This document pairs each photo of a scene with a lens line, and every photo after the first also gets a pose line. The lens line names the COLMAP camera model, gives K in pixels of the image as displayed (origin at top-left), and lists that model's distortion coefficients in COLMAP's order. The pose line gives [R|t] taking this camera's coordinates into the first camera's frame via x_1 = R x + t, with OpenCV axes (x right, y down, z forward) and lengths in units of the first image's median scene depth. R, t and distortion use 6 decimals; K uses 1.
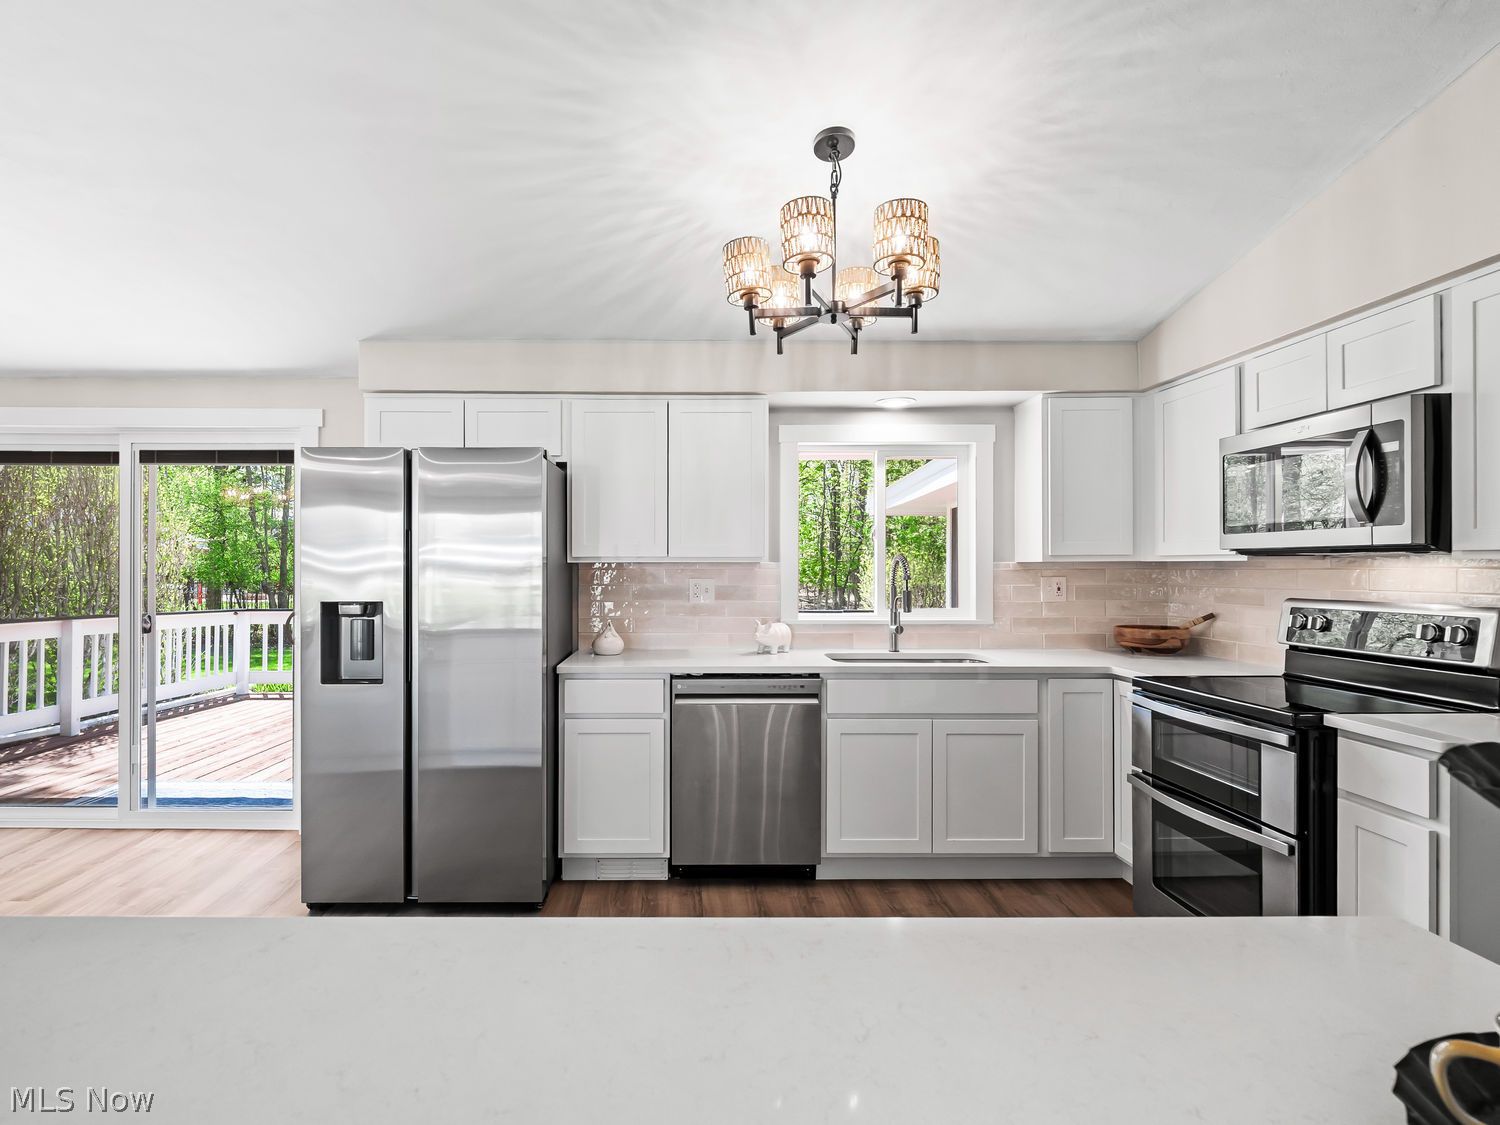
lens RADIAL K [[762.2, 0, 691.1], [0, 762.2, 558.4], [0, 0, 1]] dist [-0.001612, -0.000641]
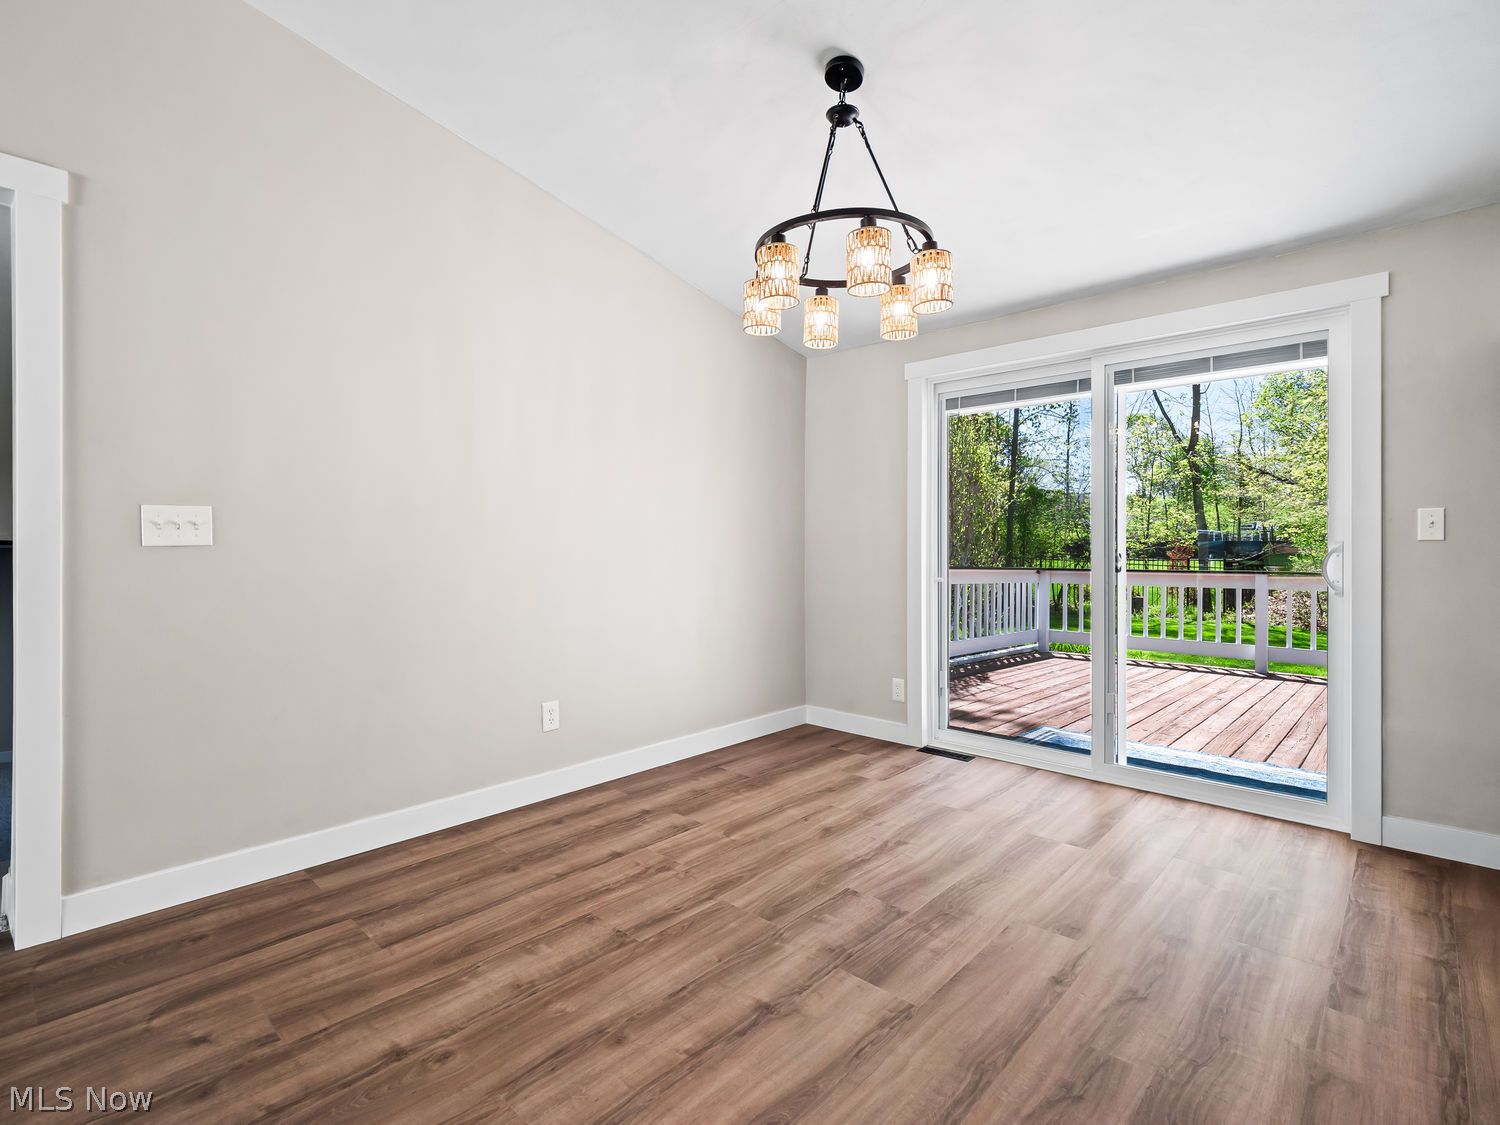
lens RADIAL K [[729.5, 0, 751.9], [0, 729.5, 543.0], [0, 0, 1]] dist [-0.003620, -0.002040]
pose [[0.726864, -0.006843, -0.686748, -0.527123], [0.011717, 0.999928, 0.002438, 0.068077], [0.686682, -0.009819, 0.726892, 0.078227]]
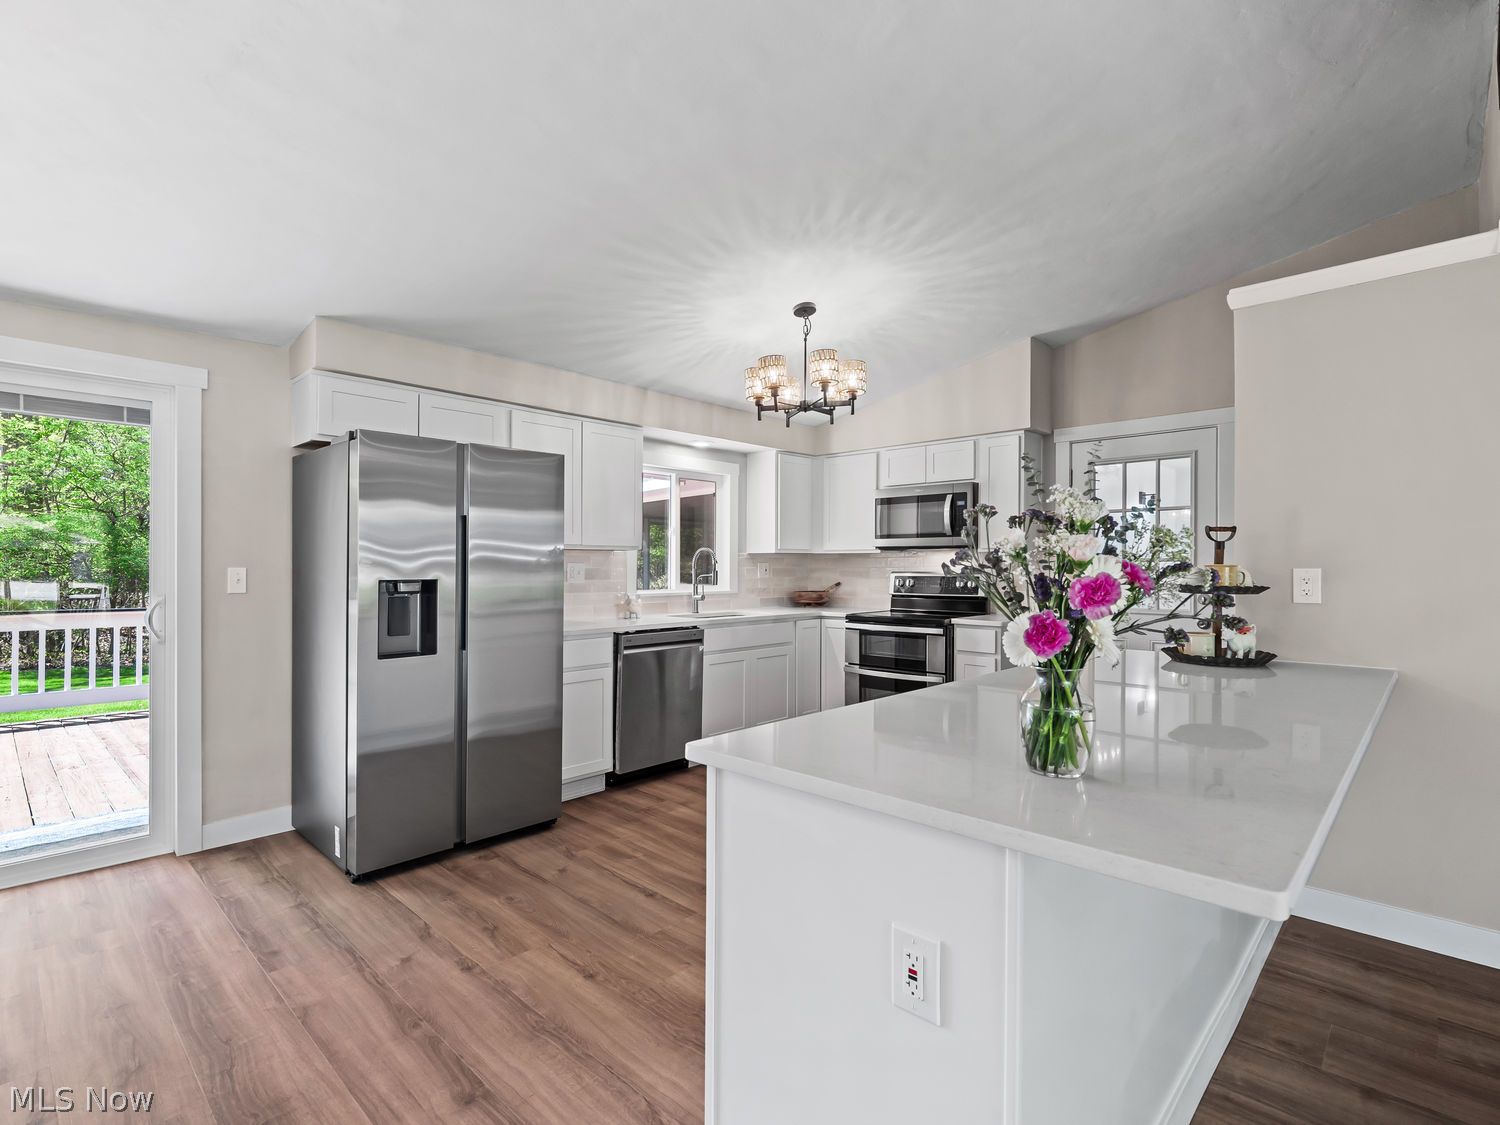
lens RADIAL K [[723.5, 0, 752.6], [0, 723.5, 559.6], [0, 0, 1]] dist [-0.002662, -0.001482]
pose [[0.691229, 0.006045, 0.722610, -0.771373], [-0.009038, 0.999959, 0.000281, 0.021498], [-0.722579, -0.006725, 0.691255, -0.045038]]
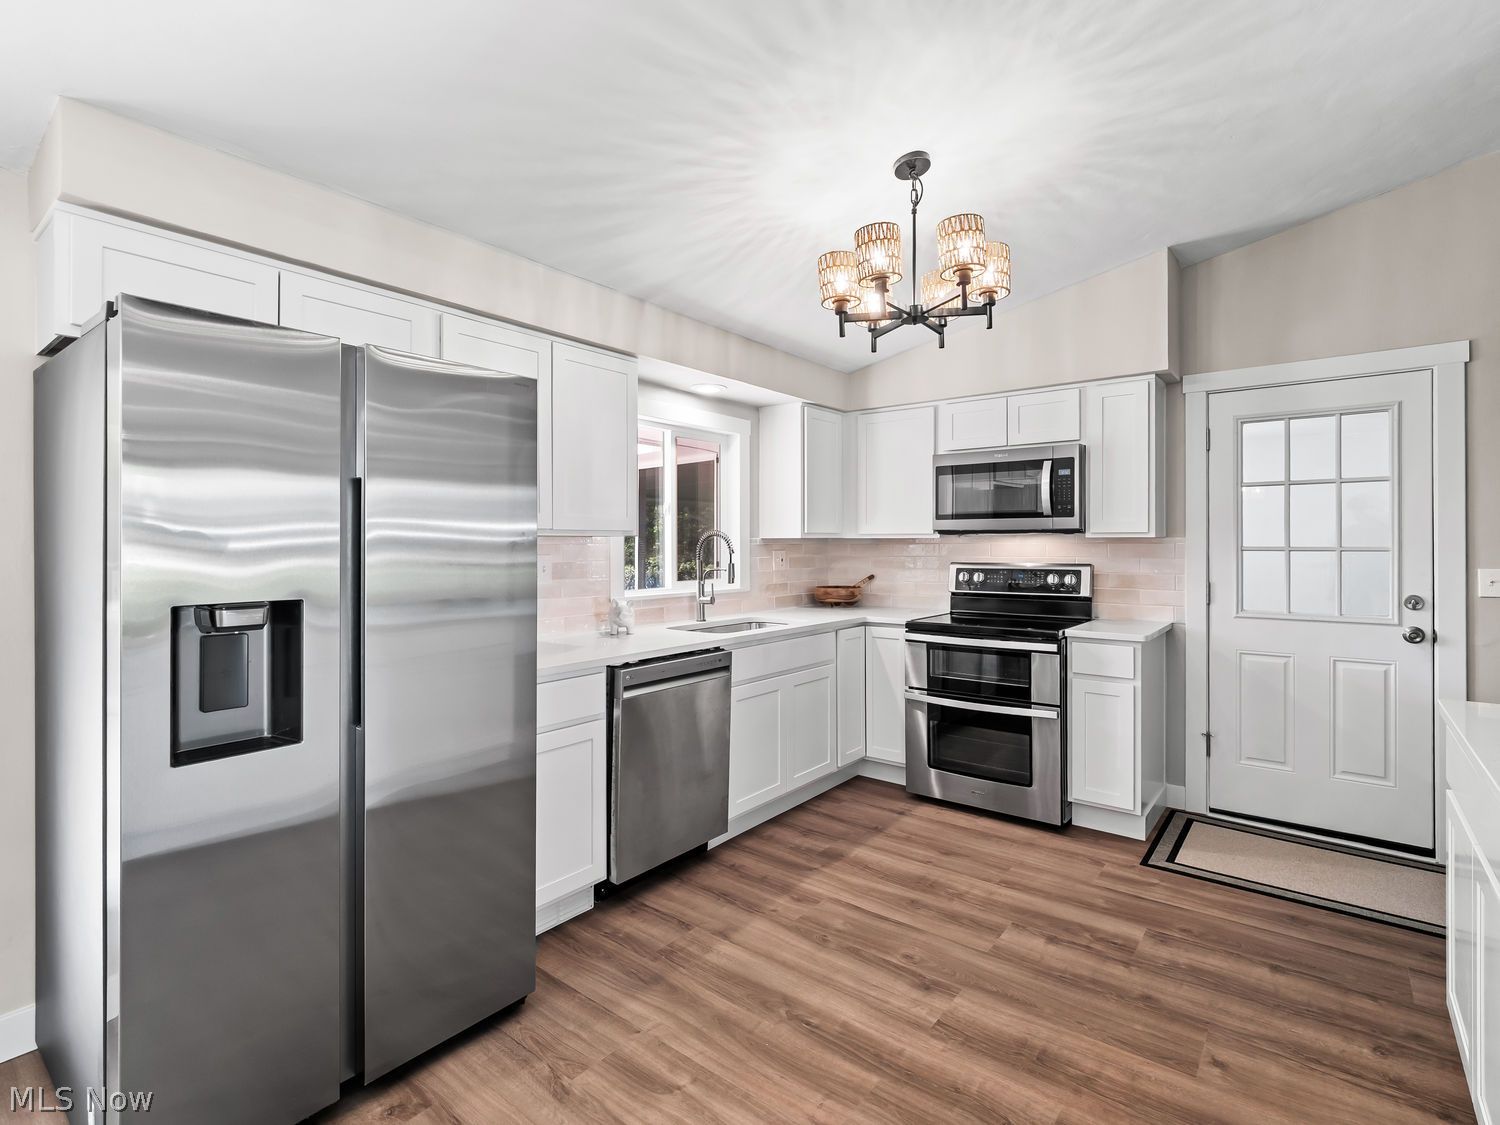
lens RADIAL K [[729.5, 0, 751.9], [0, 729.5, 543.0], [0, 0, 1]] dist [-0.003620, -0.002040]
pose [[0.622757, 0.000637, 0.782415, -0.568481], [-0.007685, 0.999956, 0.005303, 0.007913], [-0.782377, -0.009316, 0.622735, 0.361911]]
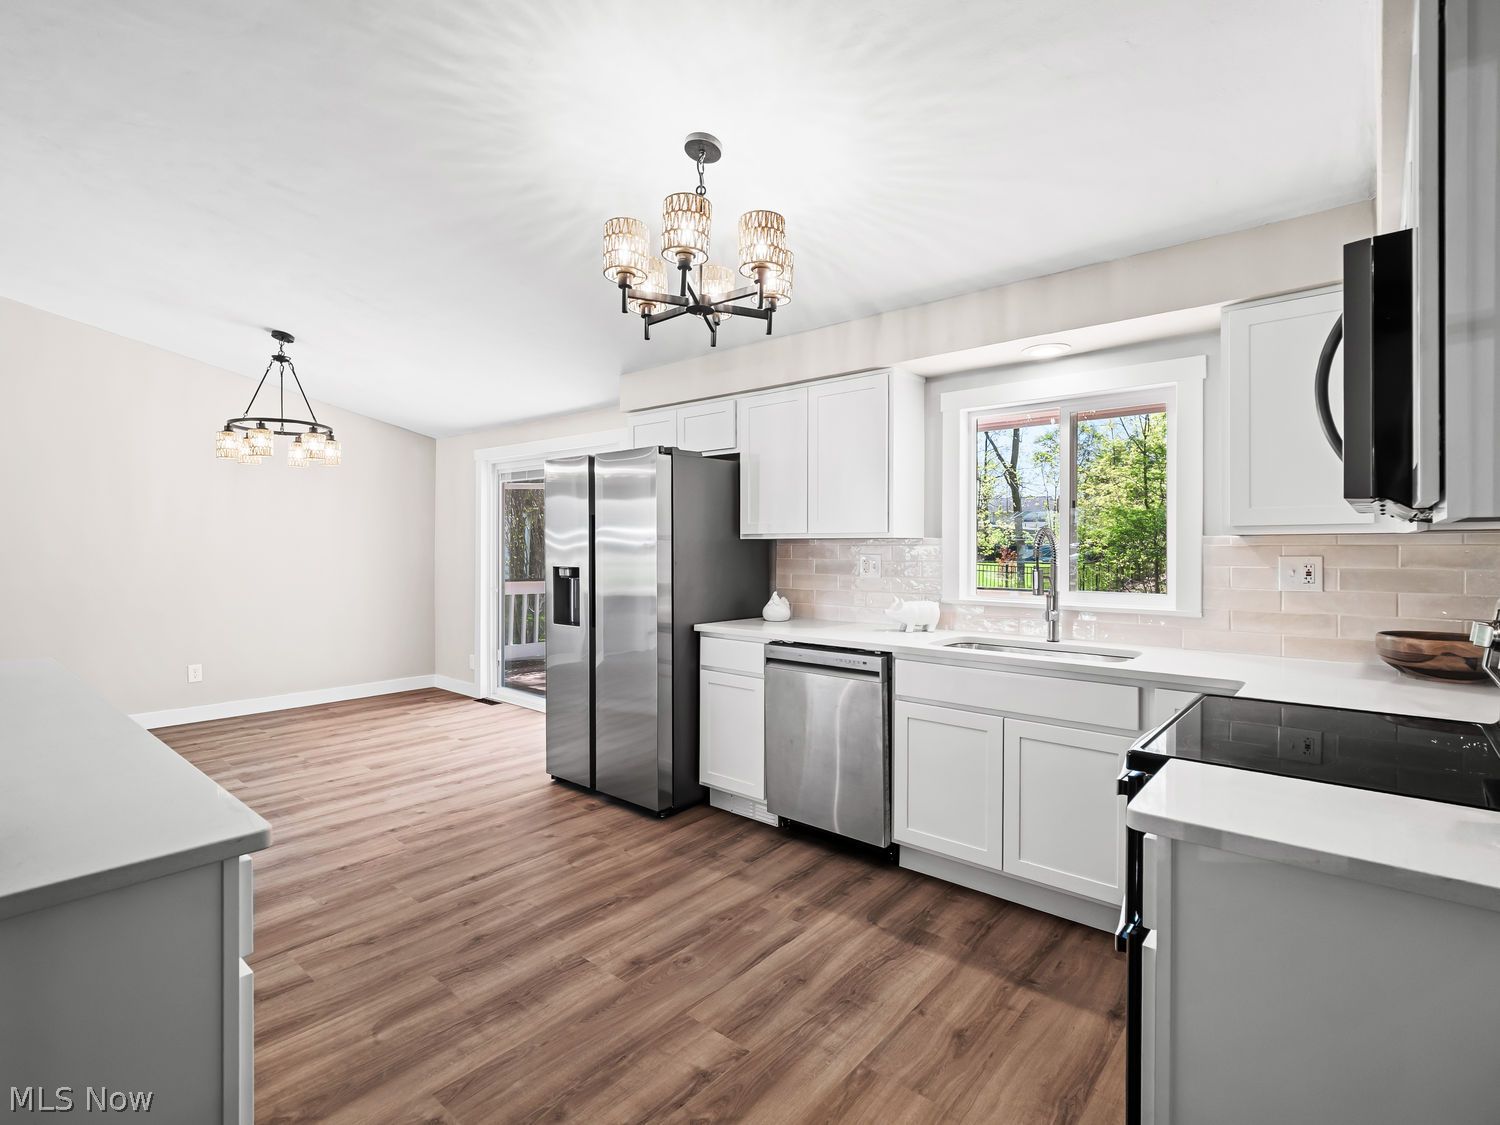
lens RADIAL K [[729.5, 0, 751.9], [0, 729.5, 543.0], [0, 0, 1]] dist [-0.003620, -0.002040]
pose [[0.759992, -0.001200, -0.649932, 0.632781], [0.005642, 0.999973, 0.004751, 0.006735], [0.649908, -0.007278, 0.759978, 0.182179]]
